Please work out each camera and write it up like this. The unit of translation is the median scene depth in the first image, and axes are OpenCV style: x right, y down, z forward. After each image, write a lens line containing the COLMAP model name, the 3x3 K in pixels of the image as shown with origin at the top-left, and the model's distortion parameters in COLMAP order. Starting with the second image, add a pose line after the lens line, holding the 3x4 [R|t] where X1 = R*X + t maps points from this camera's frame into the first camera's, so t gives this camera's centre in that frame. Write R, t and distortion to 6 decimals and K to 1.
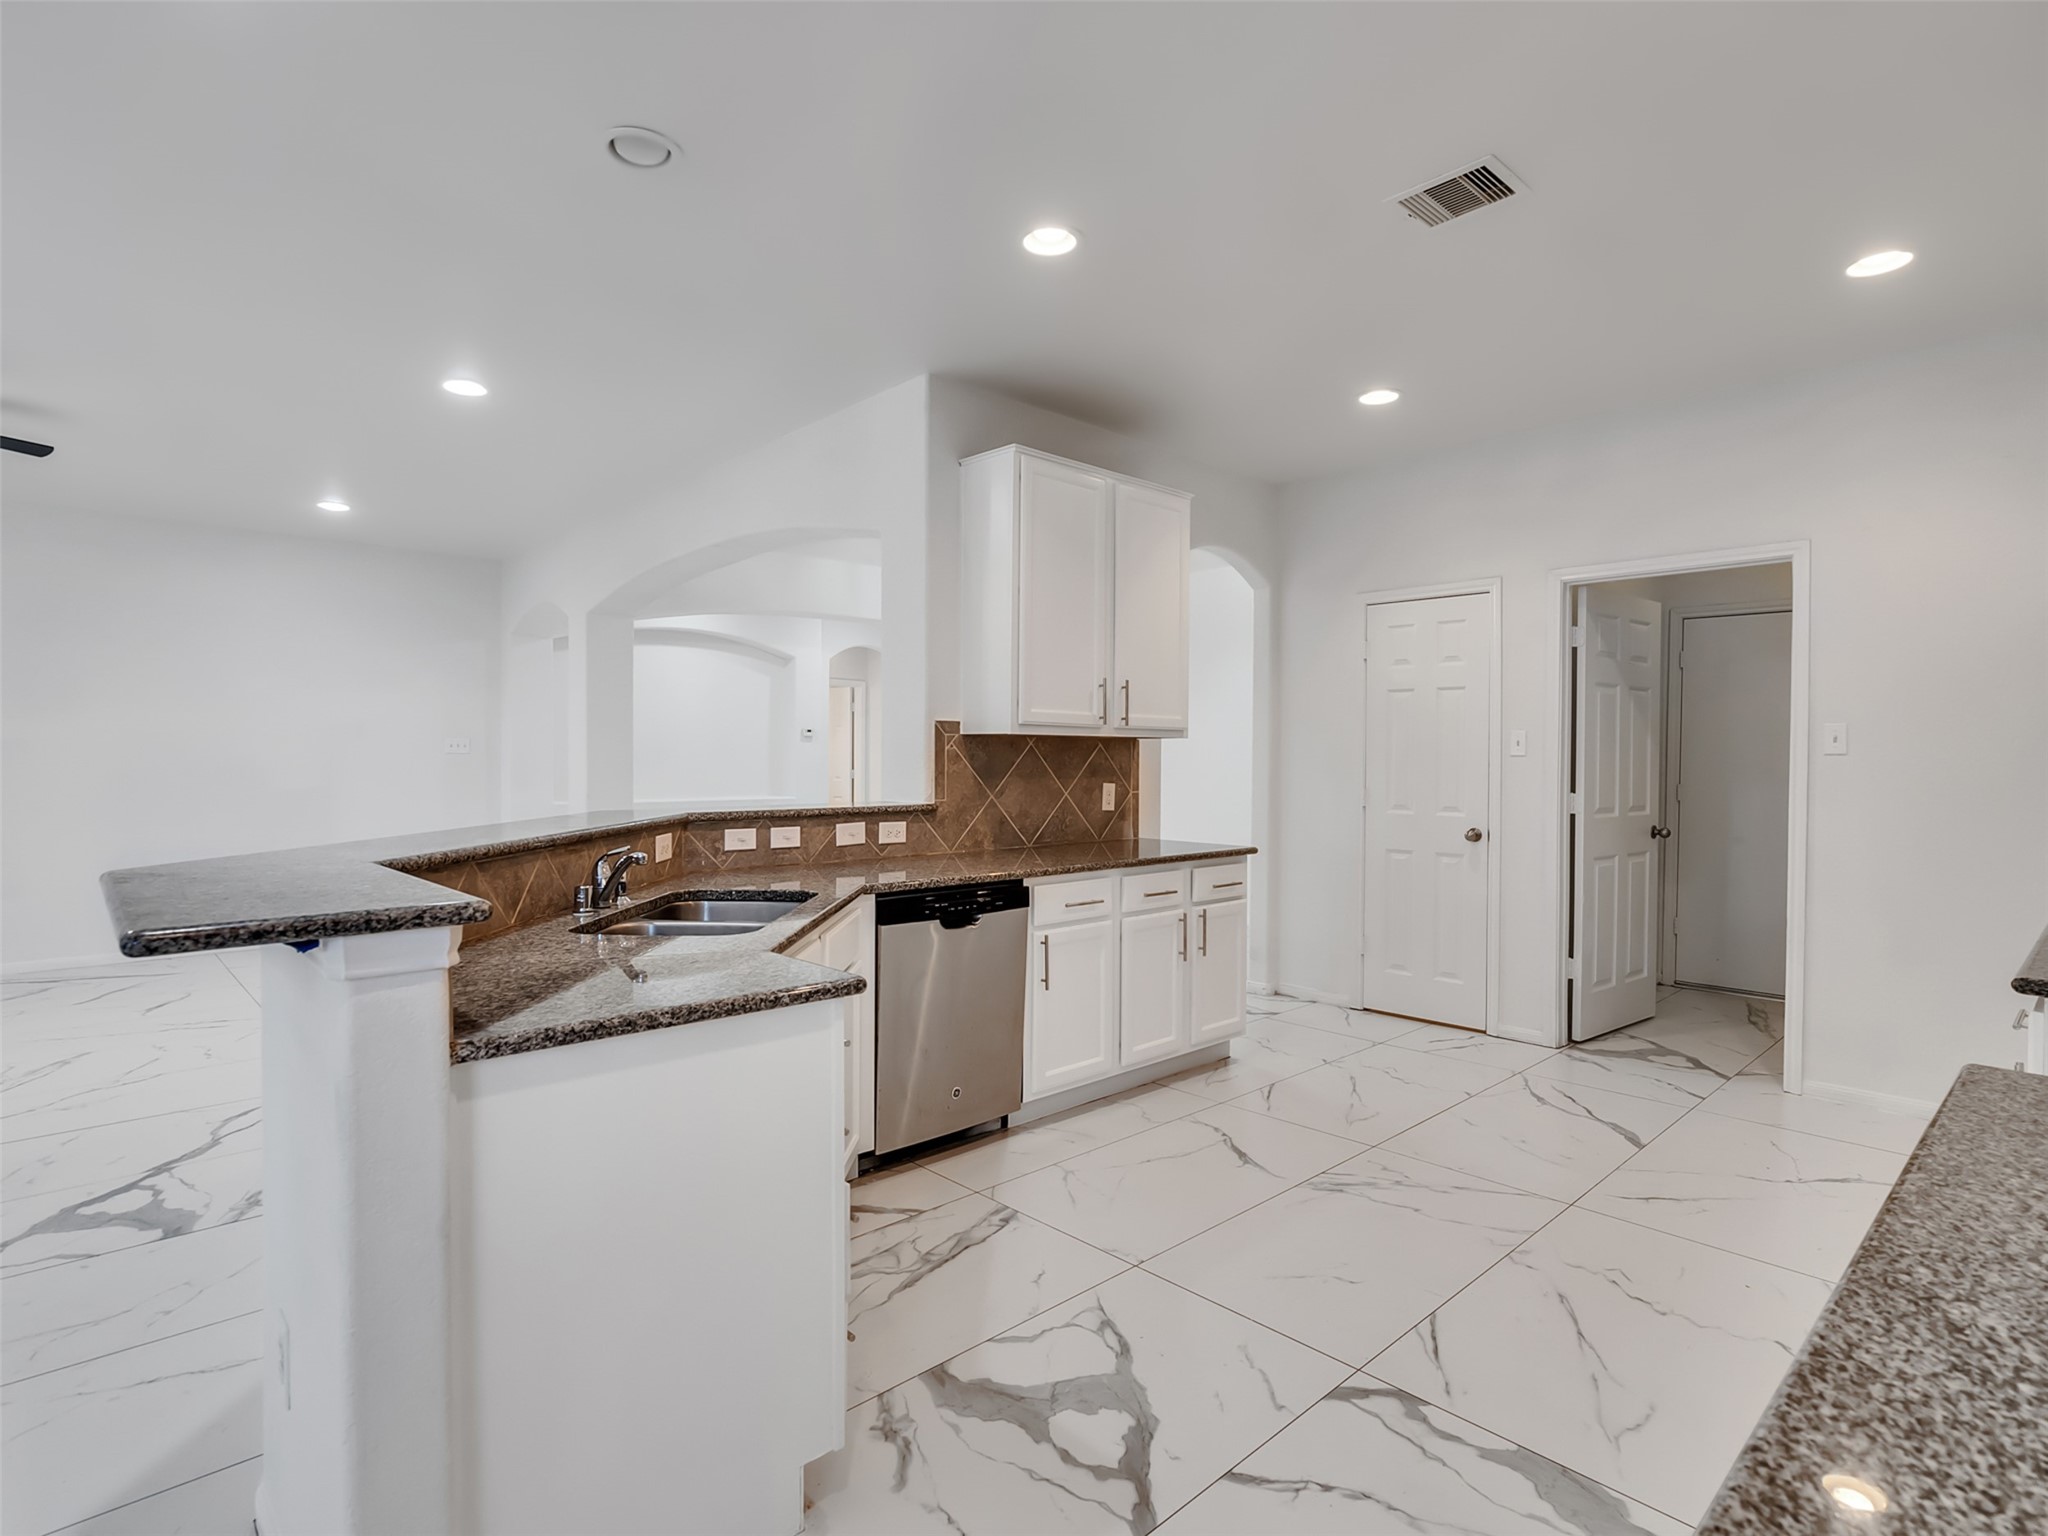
lens RADIAL K [[1045.6, 0, 1007.0], [0, 1045.6, 765.8], [0, 0, 1]] dist [0.000249, 0.001926]
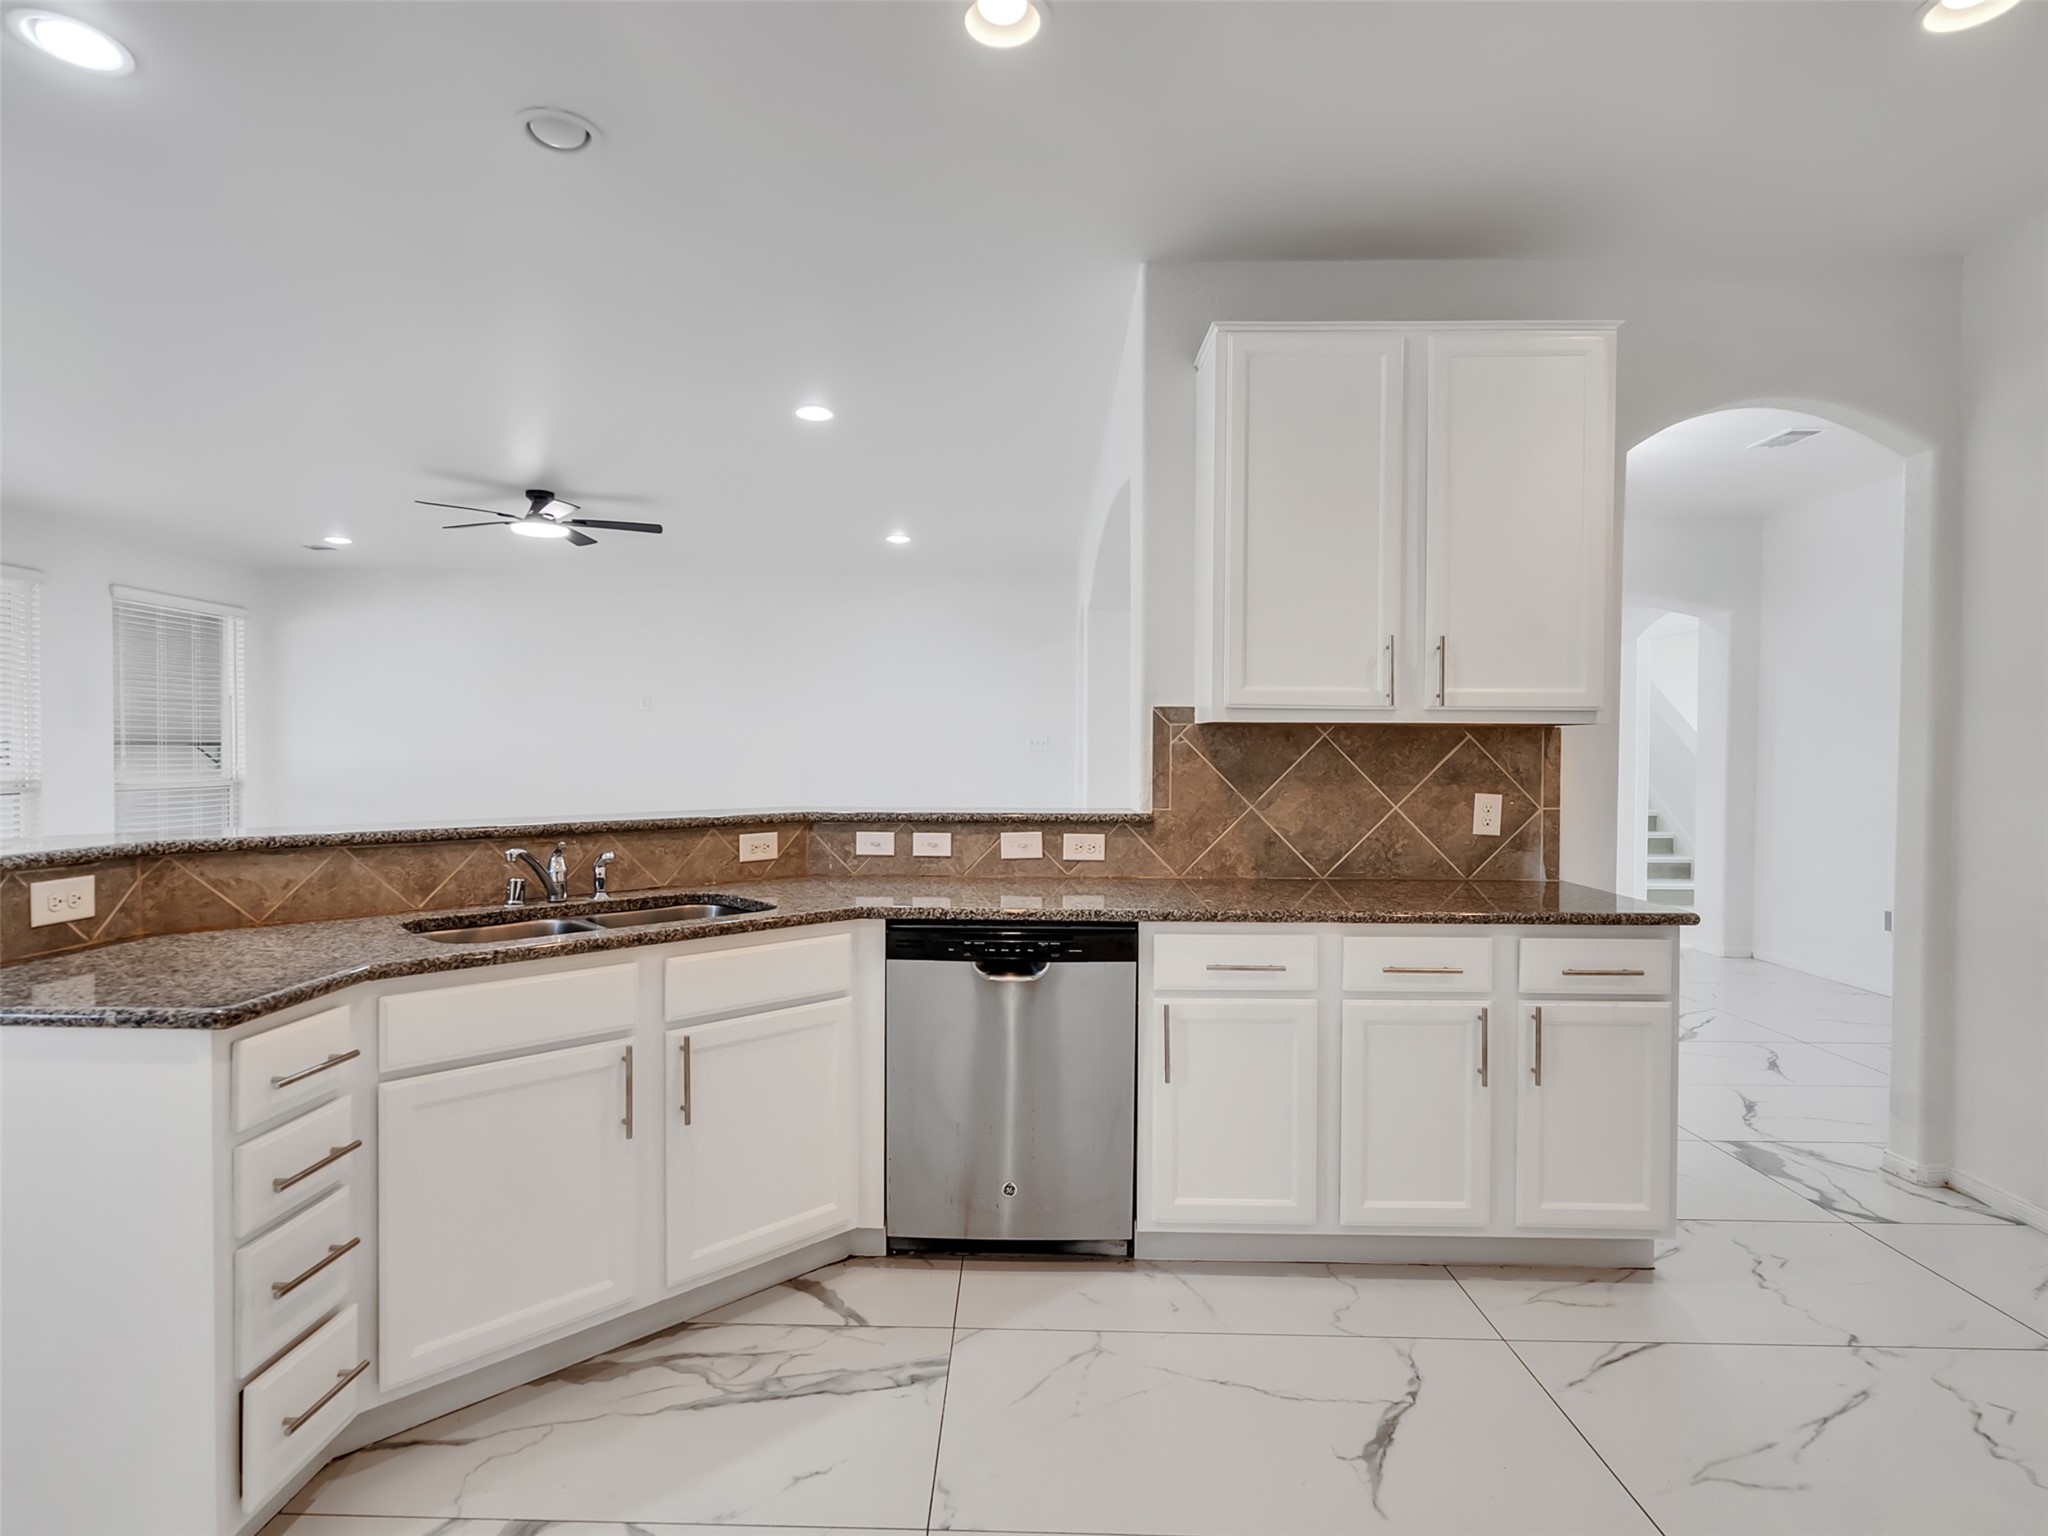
lens RADIAL K [[1045.6, 0, 1007.0], [0, 1045.6, 765.8], [0, 0, 1]] dist [0.000249, 0.001926]
pose [[0.718939, 0.009228, -0.695012, 0.401412], [-0.007591, 0.999956, 0.005424, -0.002743], [0.695031, 0.001376, 0.718978, 0.370439]]
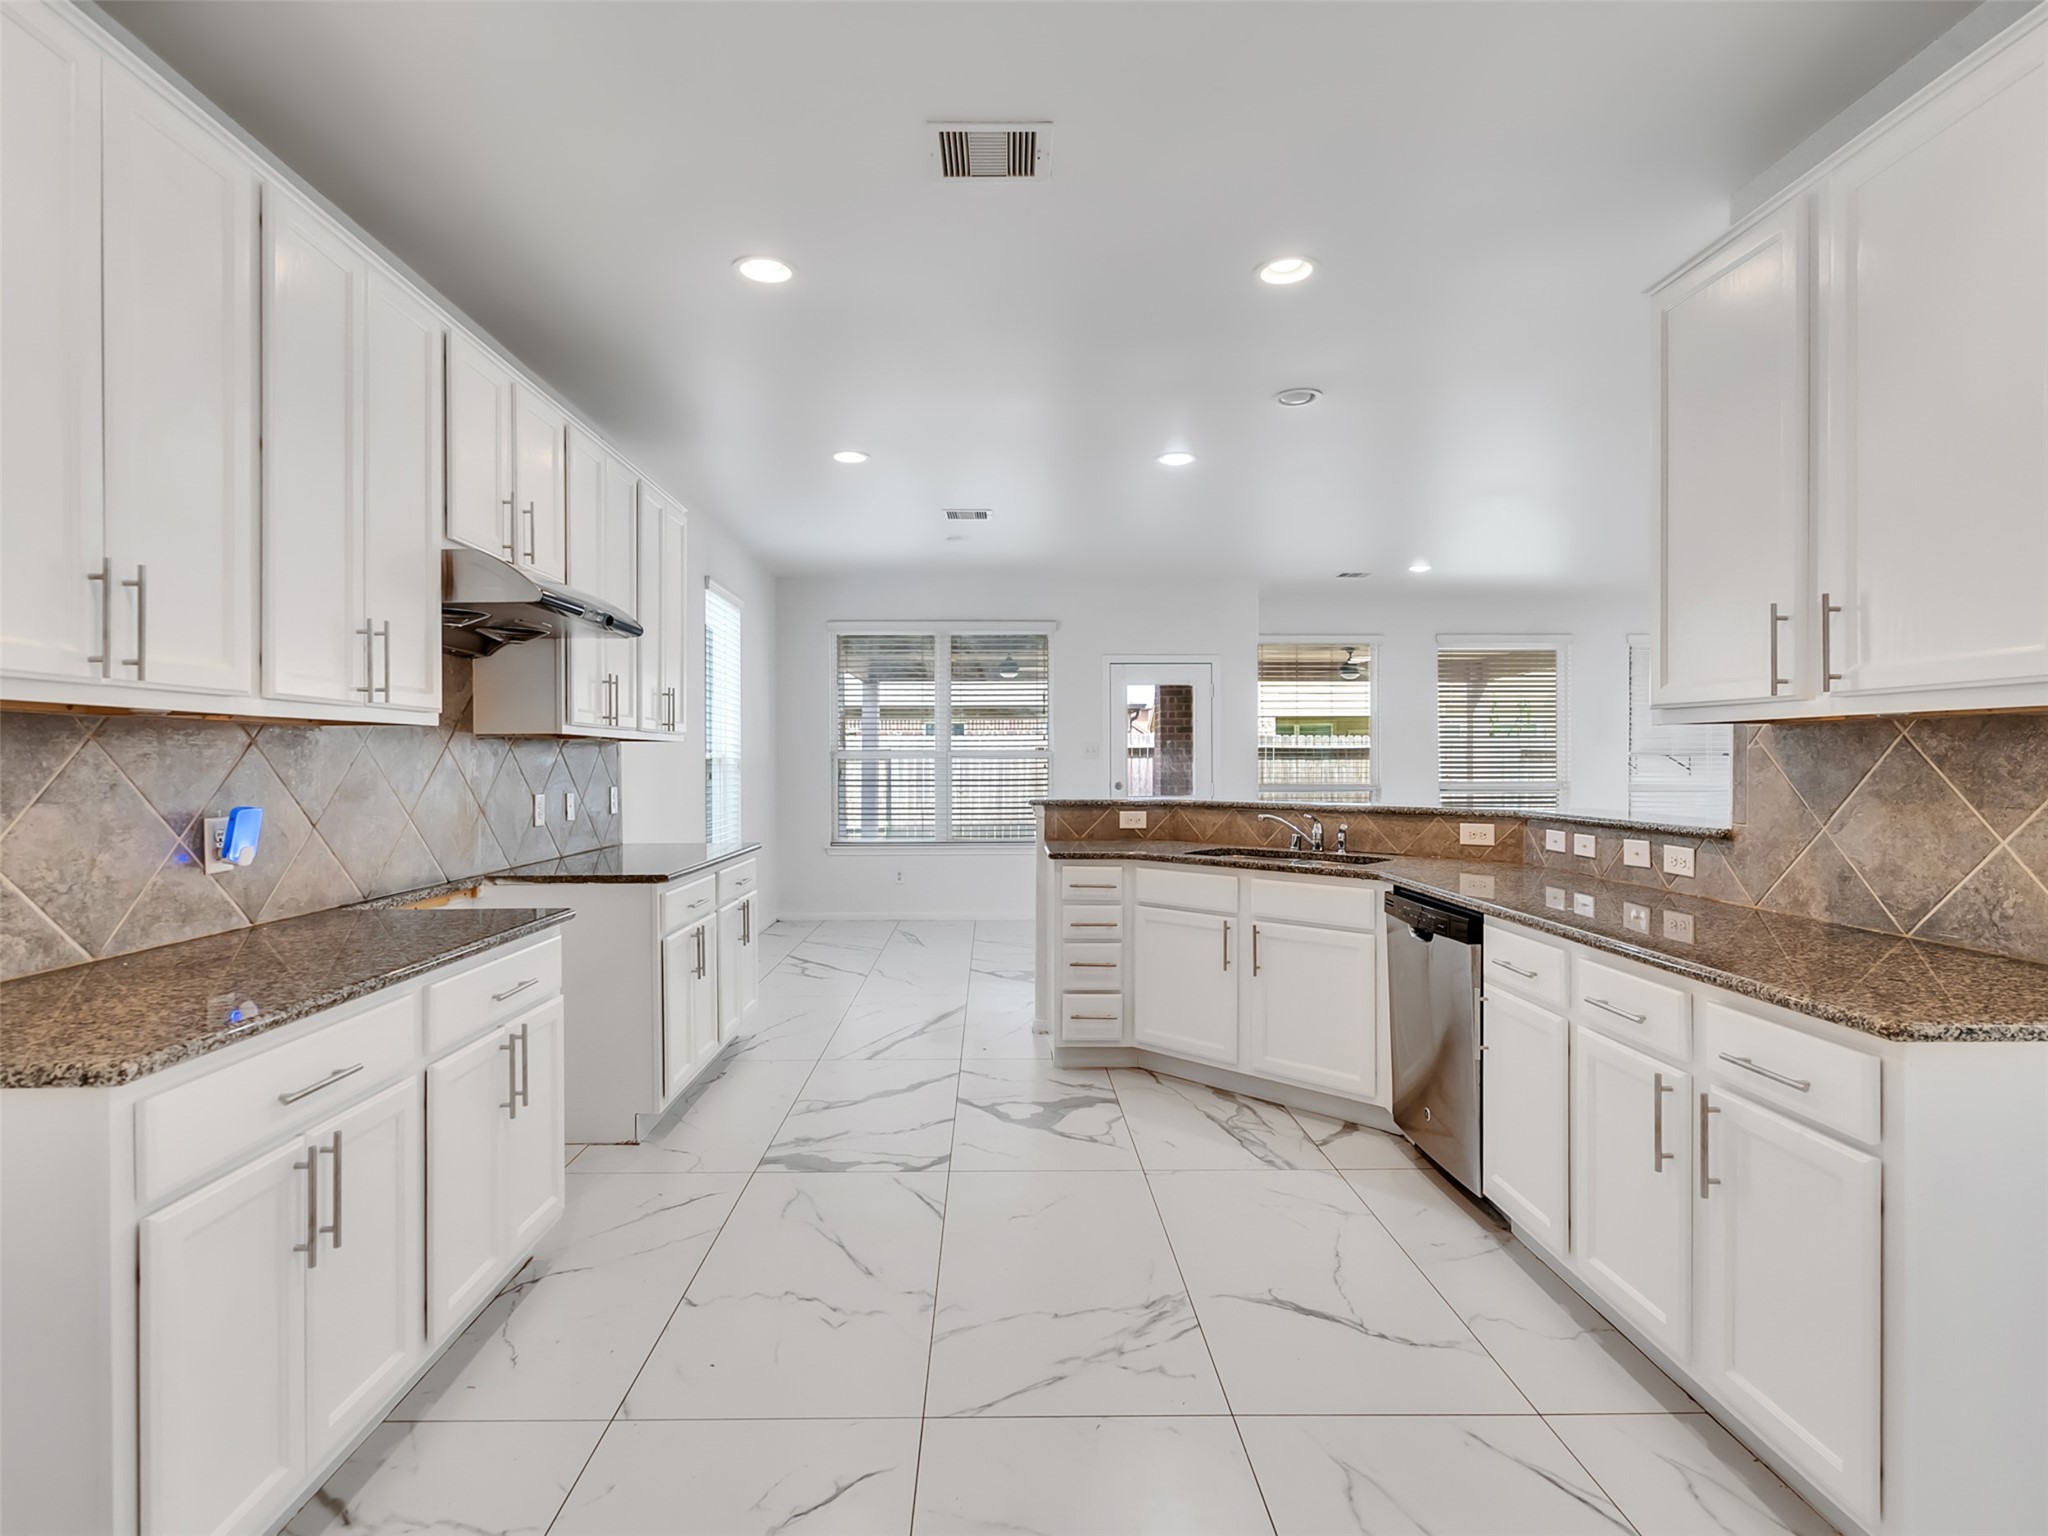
lens RADIAL K [[1045.6, 0, 1007.0], [0, 1045.6, 765.8], [0, 0, 1]] dist [0.000249, 0.001926]
pose [[-0.668713, 0.002568, -0.743516, 0.758618], [-0.006562, 0.999935, 0.009355, -0.008069], [0.743492, 0.011135, -0.668652, 1.121750]]
